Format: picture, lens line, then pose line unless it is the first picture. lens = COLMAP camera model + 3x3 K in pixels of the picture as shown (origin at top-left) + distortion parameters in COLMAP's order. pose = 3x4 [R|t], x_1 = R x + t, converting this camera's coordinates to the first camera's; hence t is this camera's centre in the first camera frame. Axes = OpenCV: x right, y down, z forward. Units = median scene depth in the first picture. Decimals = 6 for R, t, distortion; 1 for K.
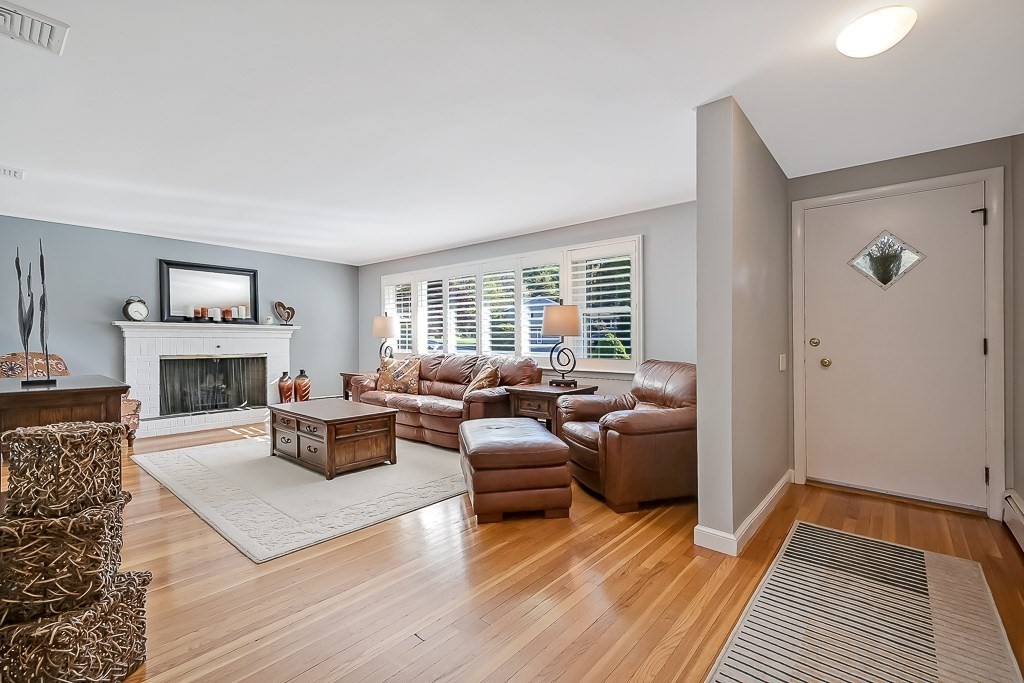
lens RADIAL K [[448.8, 0, 518.3], [0, 448.8, 339.0], [0, 0, 1]] dist [0.010395, -0.000077]
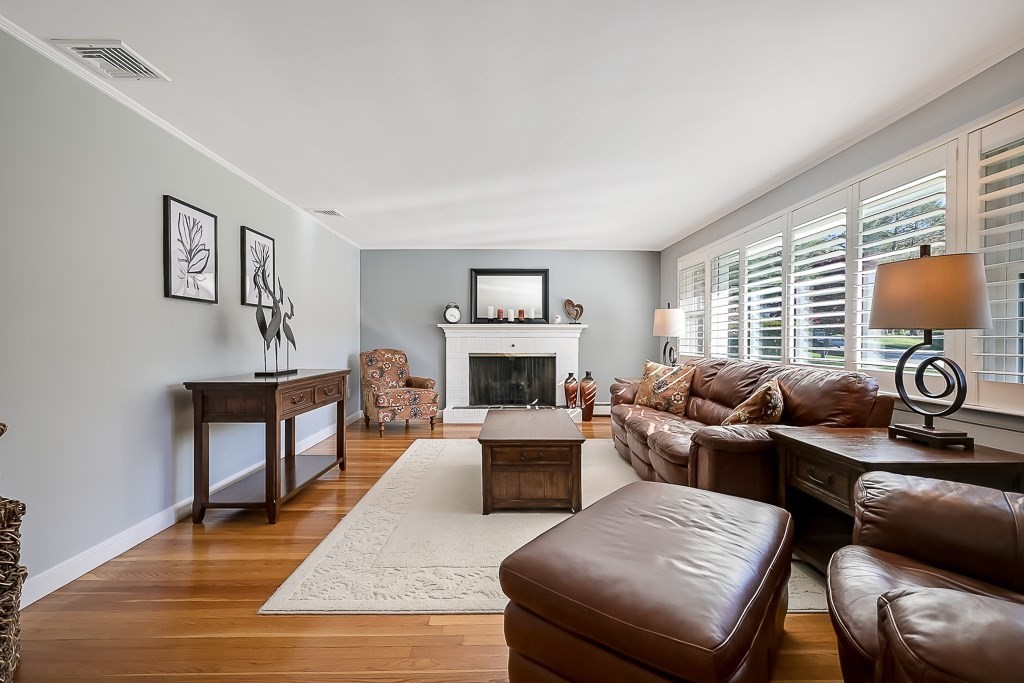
lens RADIAL K [[450.2, 0, 508.2], [0, 450.2, 347.6], [0, 0, 1]] dist [0.013026, 0.000016]
pose [[0.657534, 0.012773, -0.753317, 0.128278], [0.002674, 0.999810, 0.019286, 0.001057], [0.753420, -0.014696, 0.657375, 0.314090]]
